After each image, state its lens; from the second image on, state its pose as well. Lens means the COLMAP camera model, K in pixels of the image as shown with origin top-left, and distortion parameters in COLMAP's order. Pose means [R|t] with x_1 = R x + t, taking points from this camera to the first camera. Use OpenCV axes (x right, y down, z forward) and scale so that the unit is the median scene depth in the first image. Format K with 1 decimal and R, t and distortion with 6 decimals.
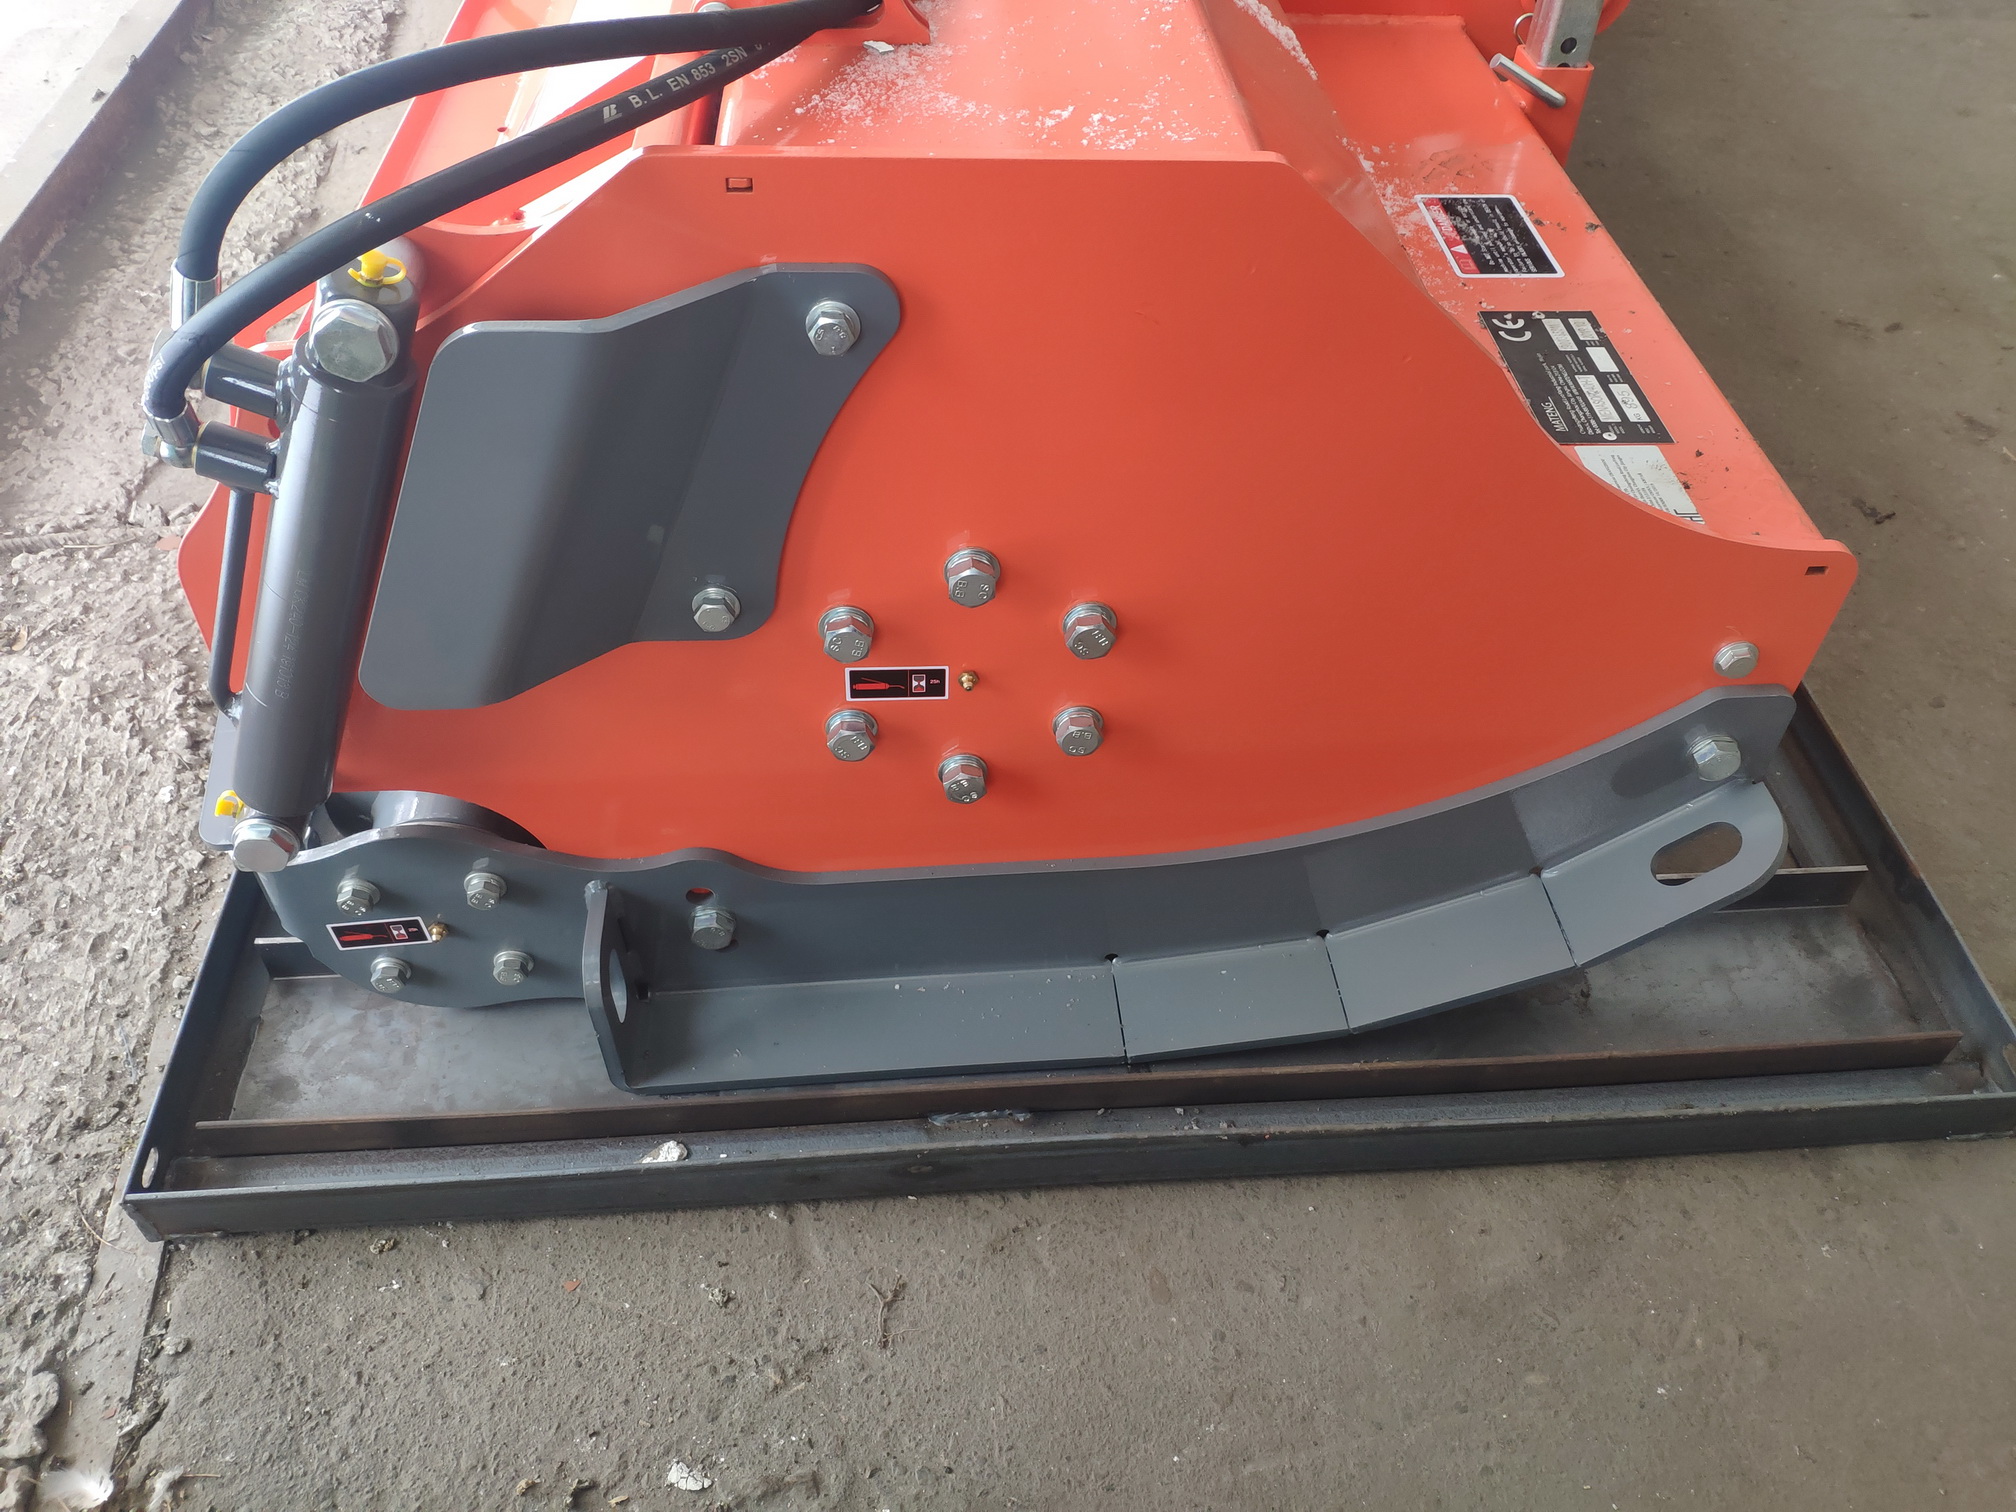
lens RADIAL K [[1563.5, 0, 1013.7], [0, 1563.5, 693.5], [0, 0, 1]] dist [0.003133, -0.042653]
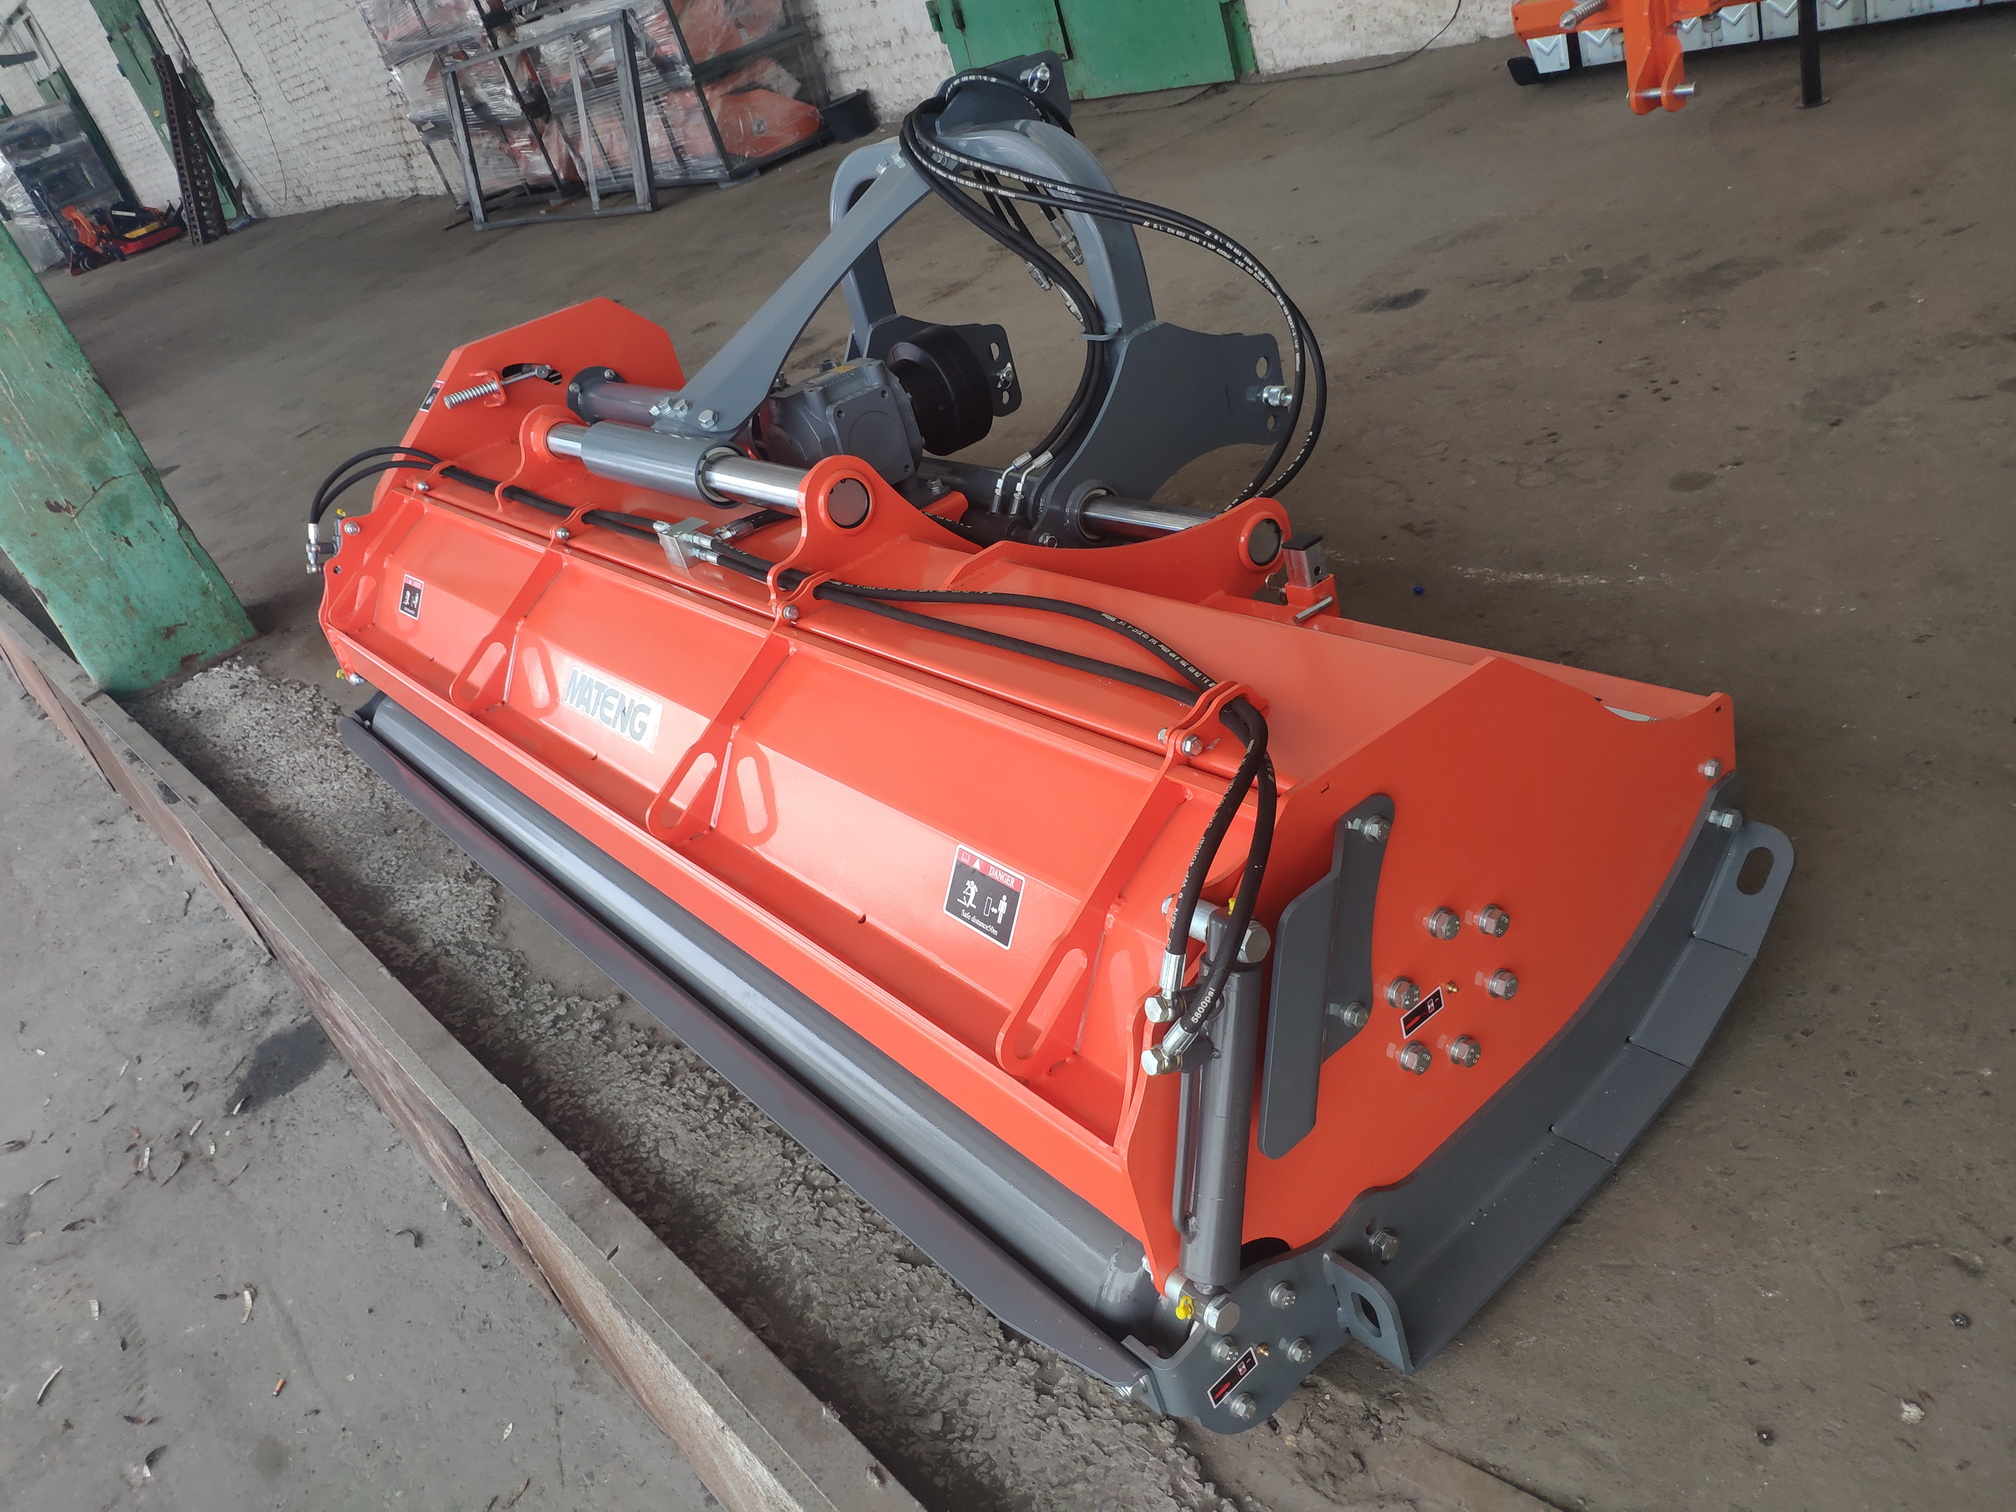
lens RADIAL K [[1568.8, 0, 1008.0], [0, 1568.8, 756.0], [0, 0, 1]] dist [-0.005962, -0.031986]
pose [[0.792338, -0.477379, 0.379881, -0.855678], [0.577717, 0.787215, -0.215719, -0.110263], [-0.196068, 0.390386, 0.899531, -0.507038]]
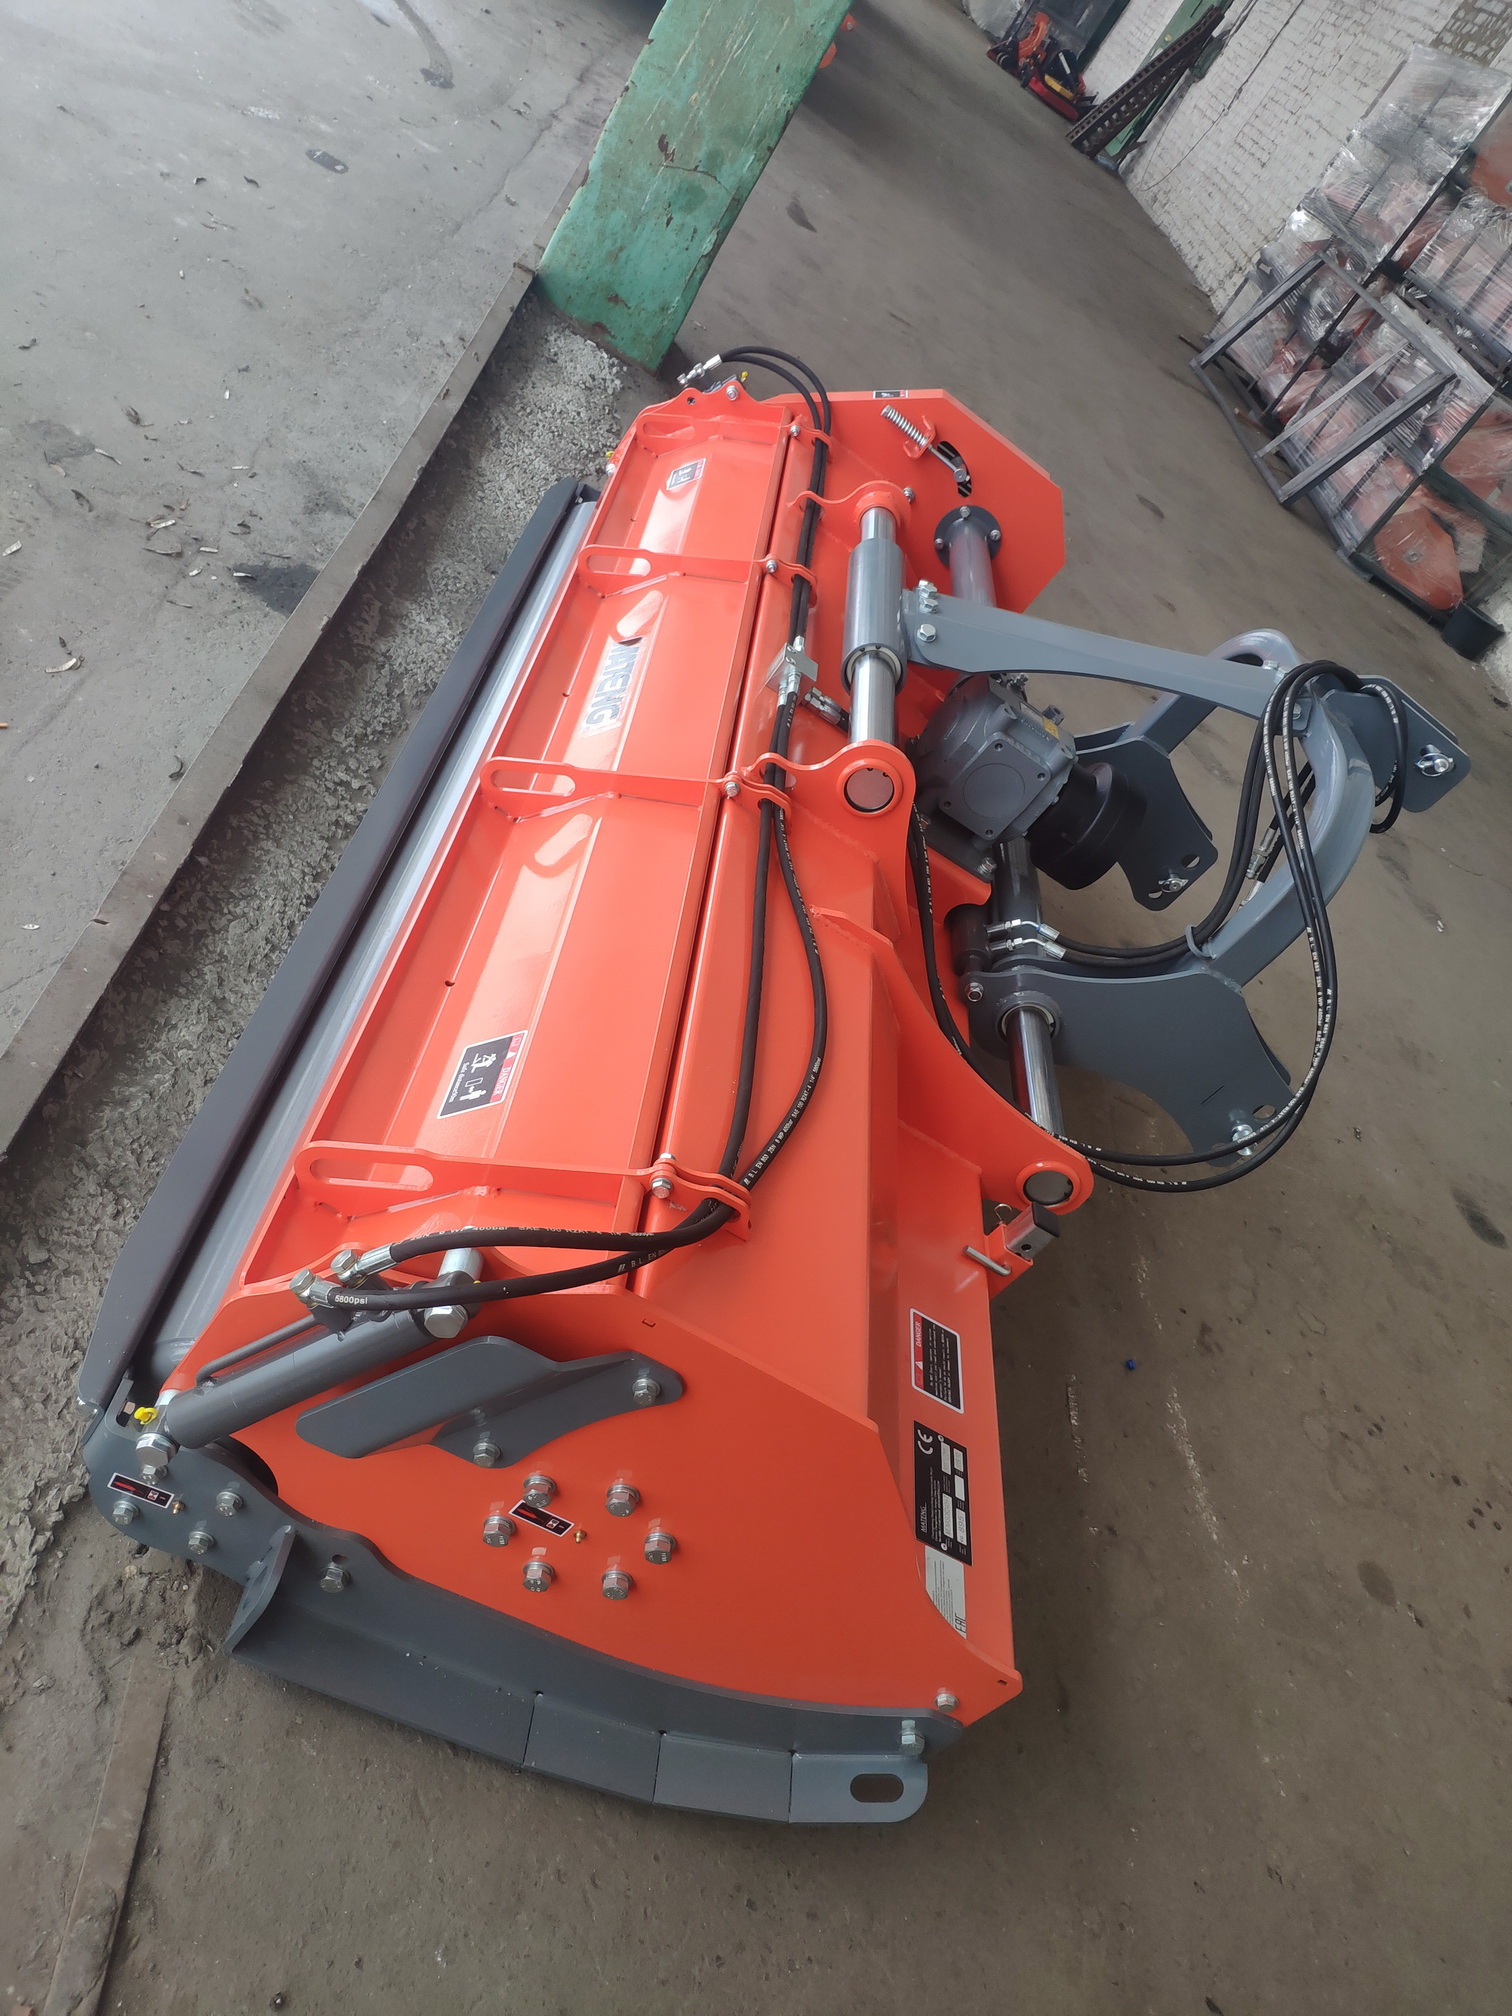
lens RADIAL K [[1563.5, 0, 756.0], [0, 1563.5, 1008.0], [0, 0, 1]] dist [0.003133, -0.042653]
pose [[0.832160, 0.507115, 0.224373, -0.491685], [-0.474067, 0.860489, -0.186597, -0.250822], [-0.287697, 0.048911, 0.956472, -0.649785]]
